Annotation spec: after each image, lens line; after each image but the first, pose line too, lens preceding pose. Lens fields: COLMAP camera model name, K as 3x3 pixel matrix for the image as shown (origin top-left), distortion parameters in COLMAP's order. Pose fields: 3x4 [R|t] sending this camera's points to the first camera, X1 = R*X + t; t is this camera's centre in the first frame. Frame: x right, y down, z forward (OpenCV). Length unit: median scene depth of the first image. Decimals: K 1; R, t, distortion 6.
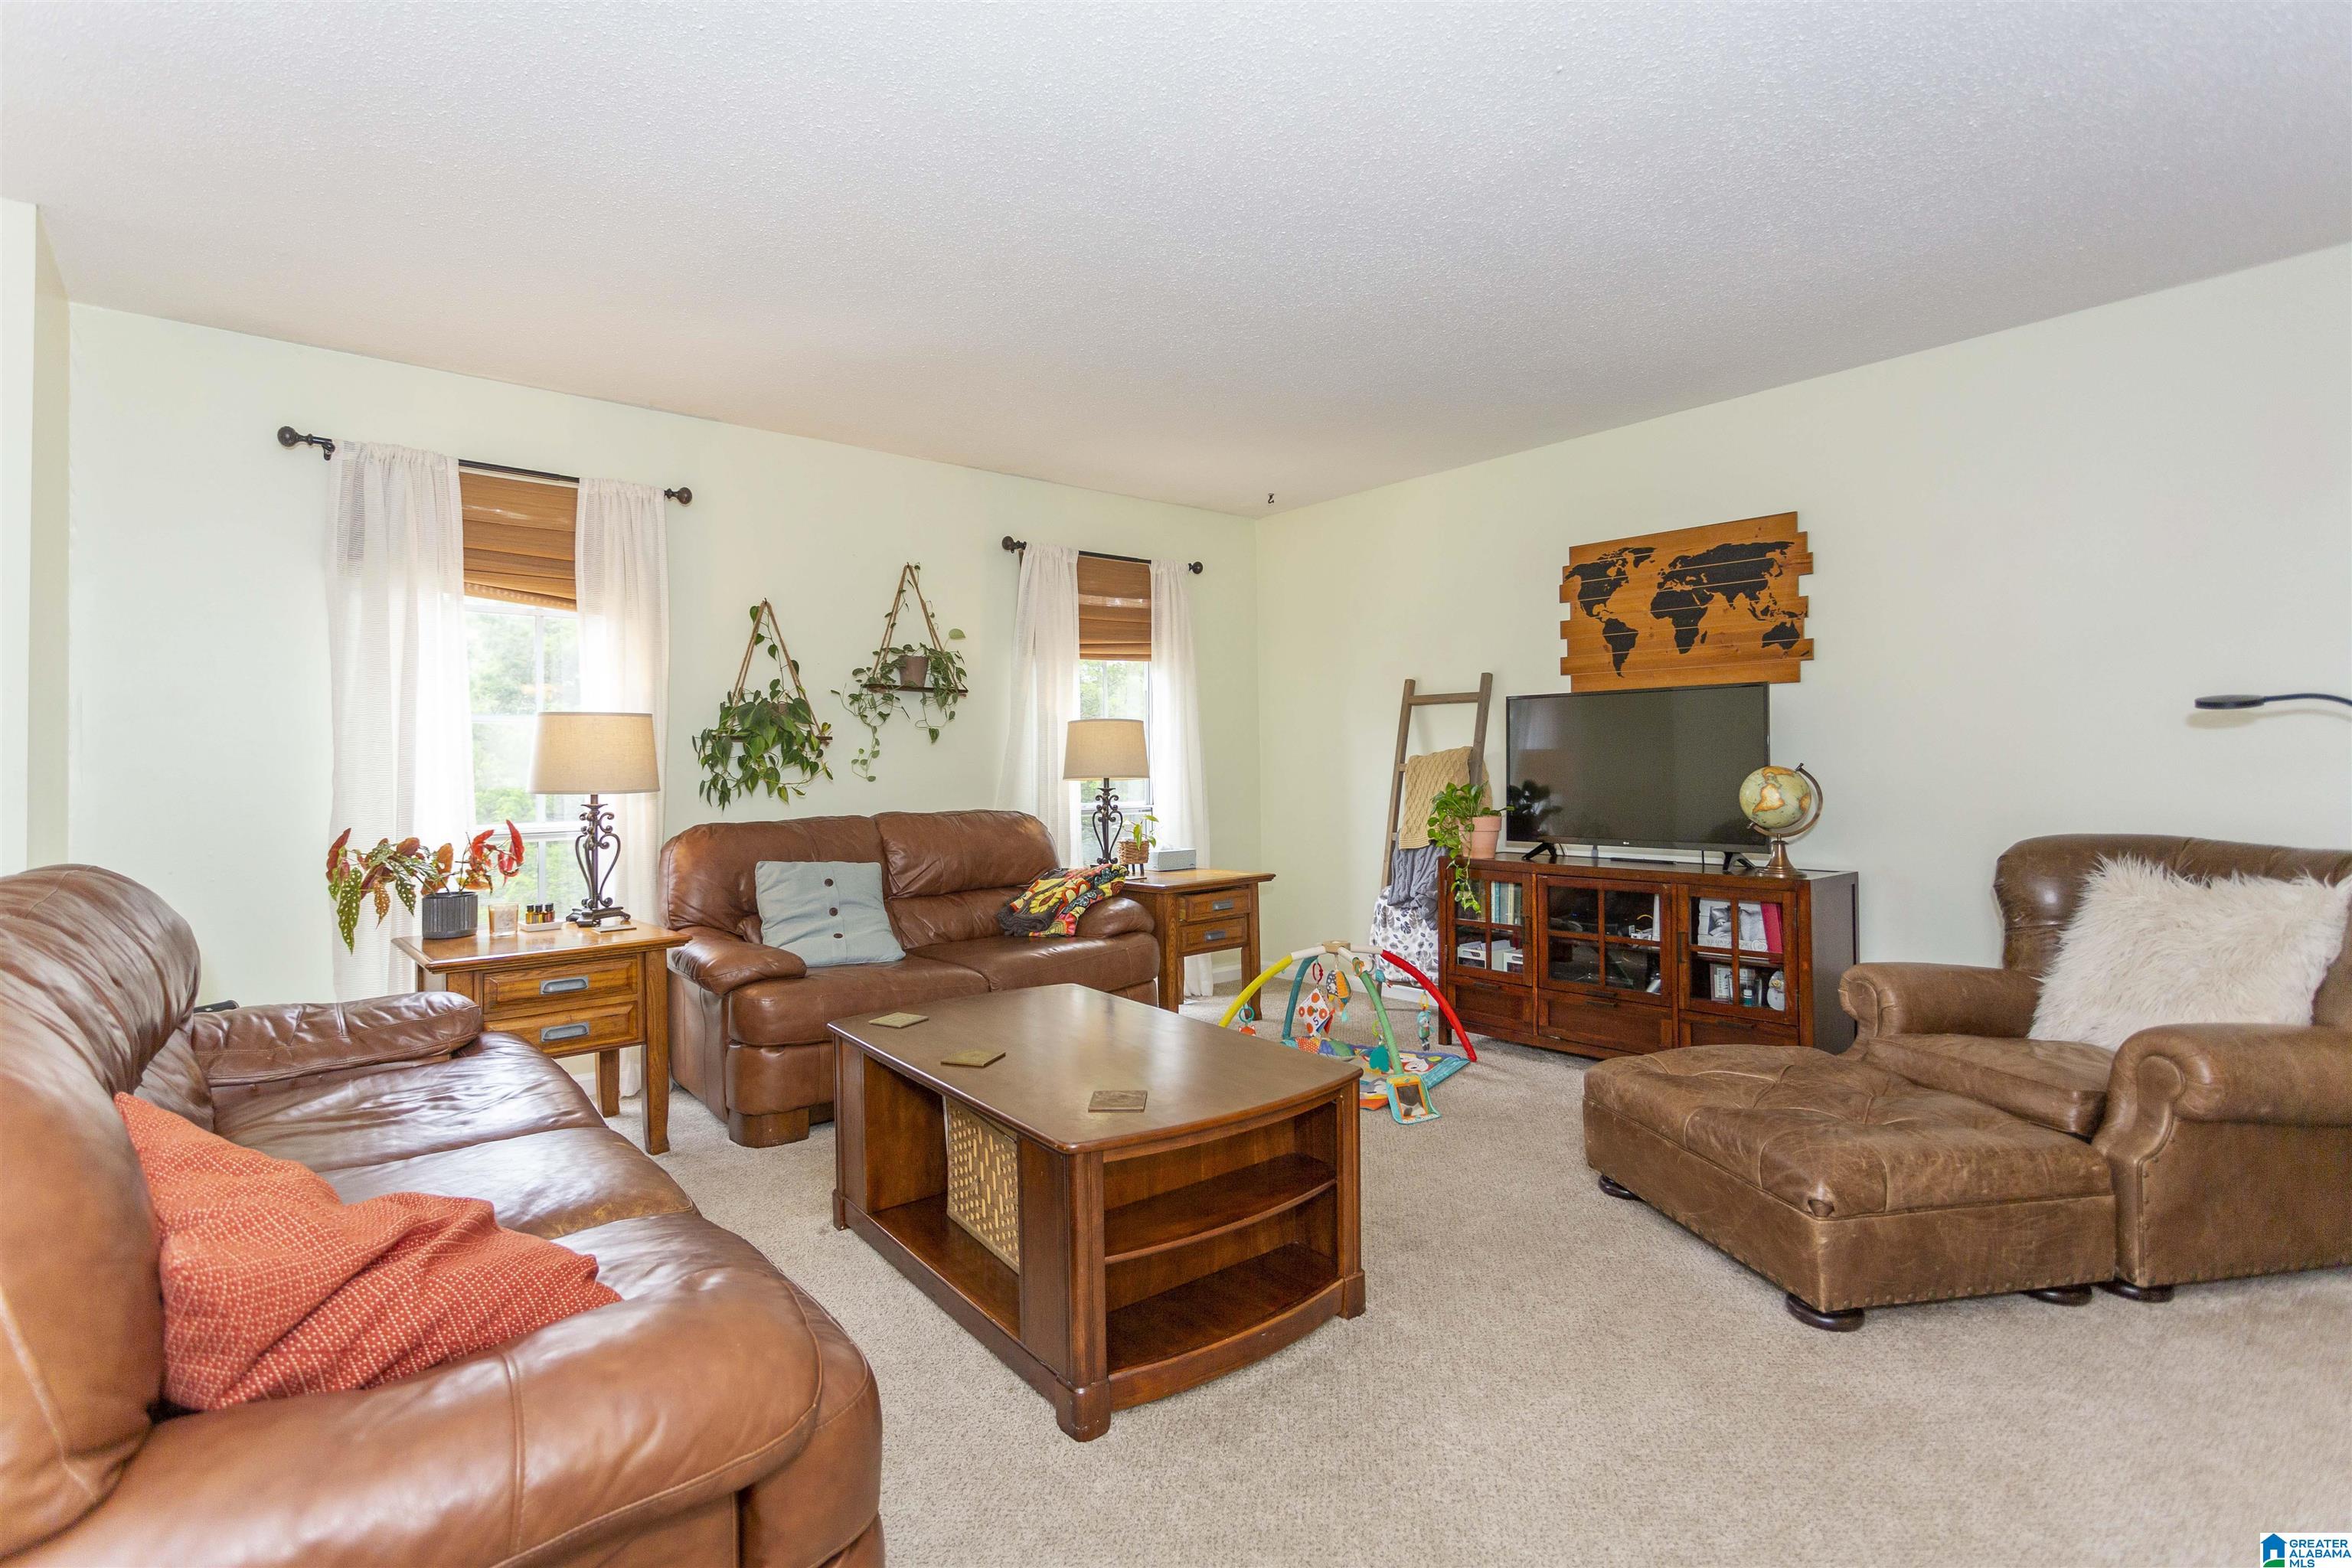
lens RADIAL K [[1117.6, 0, 1165.8], [0, 1117.6, 769.7], [0, 0, 1]] dist [0.004252, -0.000123]
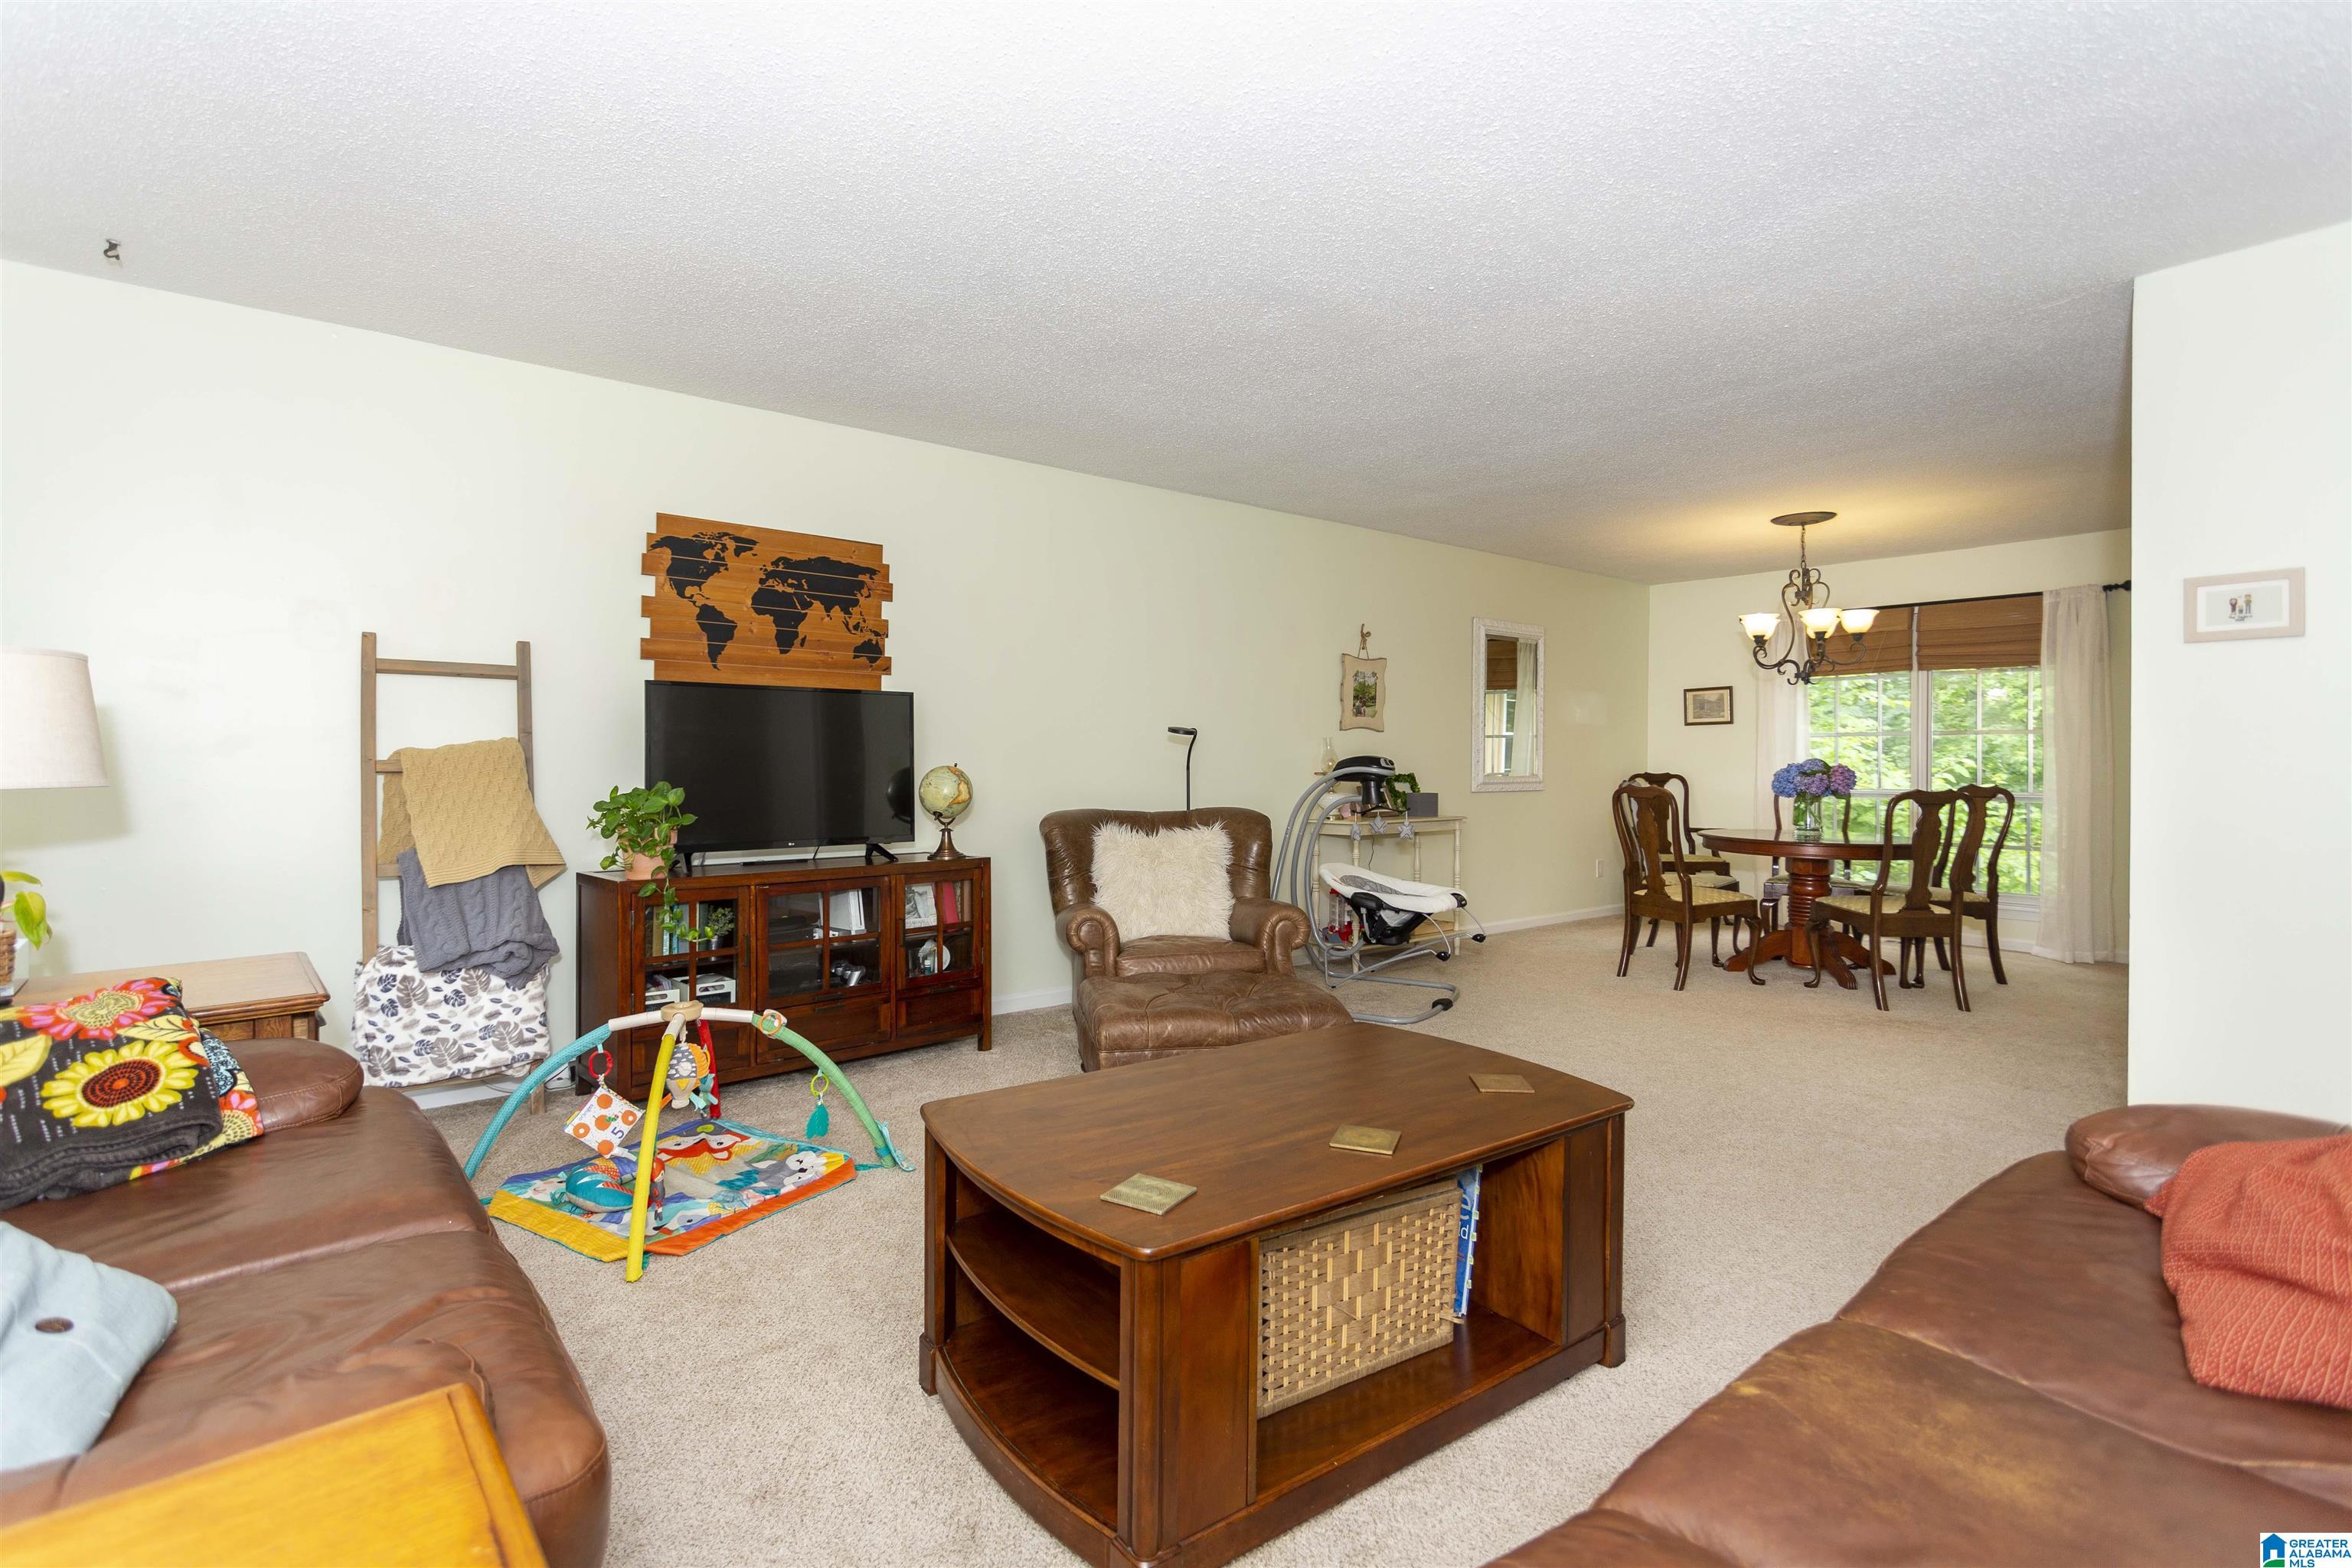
lens RADIAL K [[1117.6, 0, 1165.8], [0, 1117.6, 769.7], [0, 0, 1]] dist [0.004252, -0.000123]
pose [[0.021146, 0.003614, 0.999770, -0.534554], [0.004715, 0.999982, -0.003714, 0.005980], [-0.999765, 0.004792, 0.021129, 0.628953]]
